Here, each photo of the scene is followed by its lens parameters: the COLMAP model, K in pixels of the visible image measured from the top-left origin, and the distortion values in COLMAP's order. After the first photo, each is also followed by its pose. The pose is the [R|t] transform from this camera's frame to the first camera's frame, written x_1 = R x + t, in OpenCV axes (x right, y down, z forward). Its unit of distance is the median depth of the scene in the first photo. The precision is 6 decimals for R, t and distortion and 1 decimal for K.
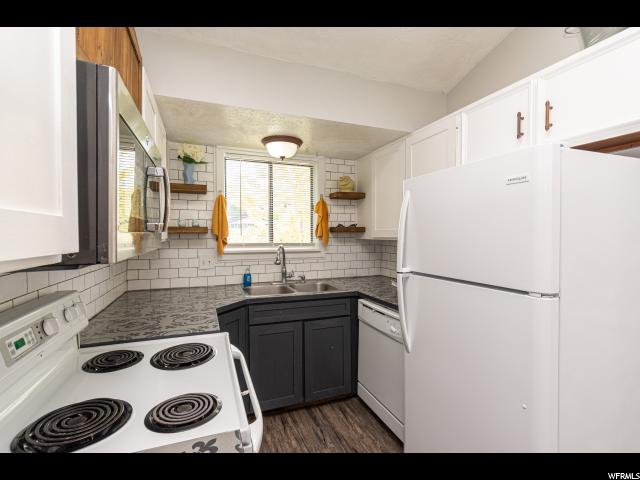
lens RADIAL K [[303.7, 0, 320.0], [0, 303.7, 240.0], [0, 0, 1]] dist [0.001361, -0.000015]
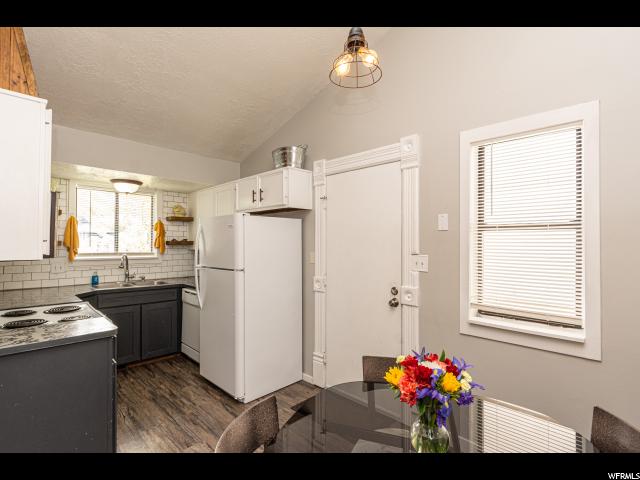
lens RADIAL K [[317.0, 0, 320.0], [0, 317.0, 240.0], [0, 0, 1]] dist [-0.000814, -0.000515]
pose [[0.915435, 0.009648, 0.402351, 0.098749], [0.004249, 0.999425, -0.033633, 0.005056], [-0.402445, 0.032499, 0.914867, -0.645297]]
